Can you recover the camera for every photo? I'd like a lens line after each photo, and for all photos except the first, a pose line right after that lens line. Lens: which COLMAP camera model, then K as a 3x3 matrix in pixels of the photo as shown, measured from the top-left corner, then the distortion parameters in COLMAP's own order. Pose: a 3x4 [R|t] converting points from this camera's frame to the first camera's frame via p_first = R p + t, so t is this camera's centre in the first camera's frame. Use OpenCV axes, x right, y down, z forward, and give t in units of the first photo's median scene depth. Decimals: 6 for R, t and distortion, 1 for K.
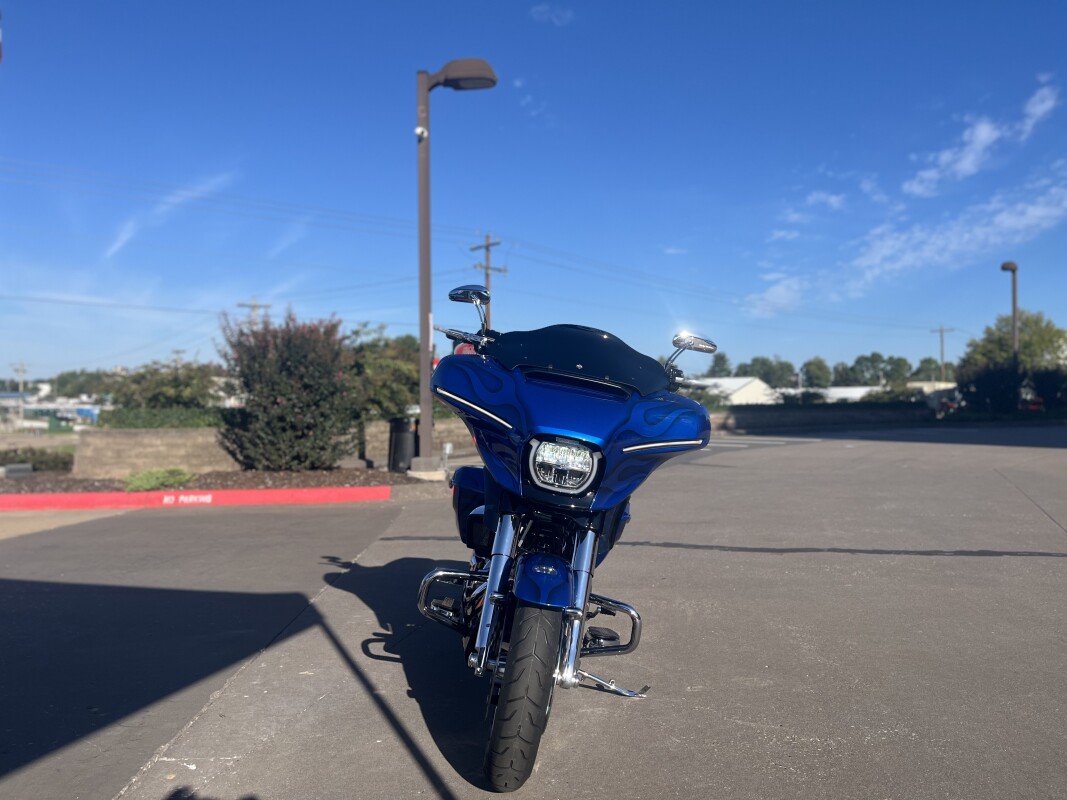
lens RADIAL K [[824.2, 0, 525.3], [0, 824.2, 404.1], [0, 0, 1]] dist [0.026303, -0.021217]
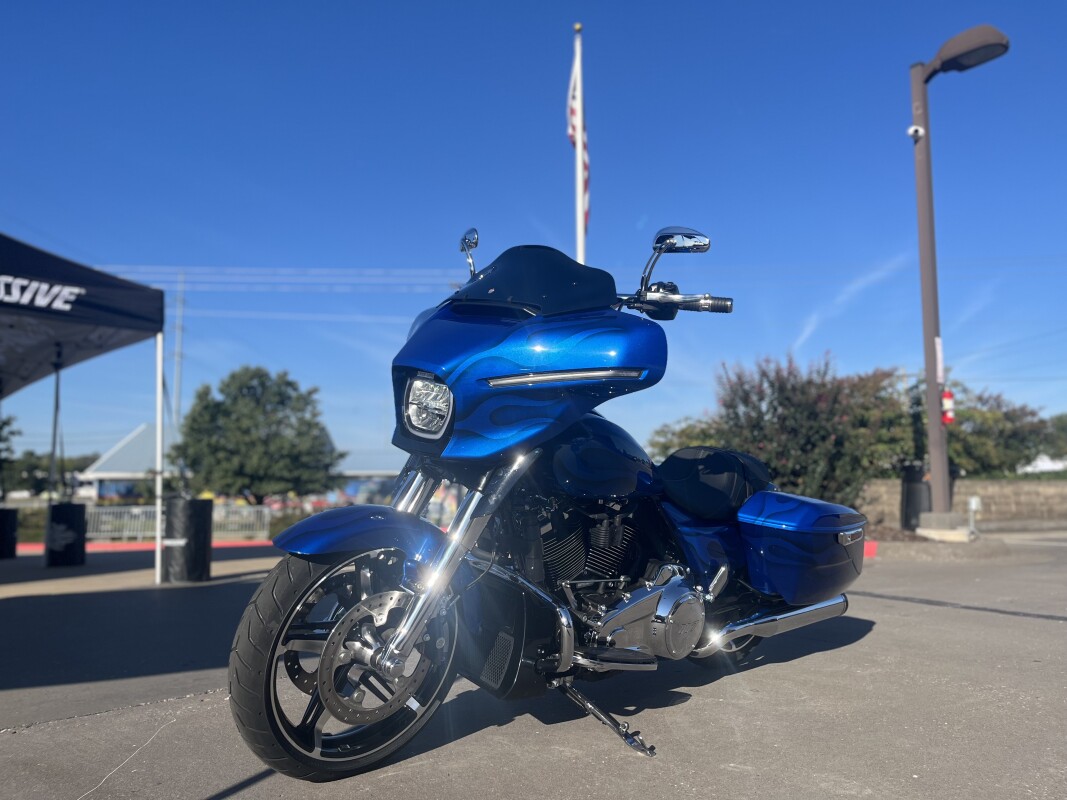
lens RADIAL K [[824.2, 0, 531.8], [0, 824.2, 398.1], [0, 0, 1]] dist [0.026303, -0.021217]
pose [[0.701427, -0.064307, -0.709834, 0.189857], [-0.011307, 0.994792, -0.101296, 0.040030], [0.712651, 0.079078, 0.697047, 0.133371]]
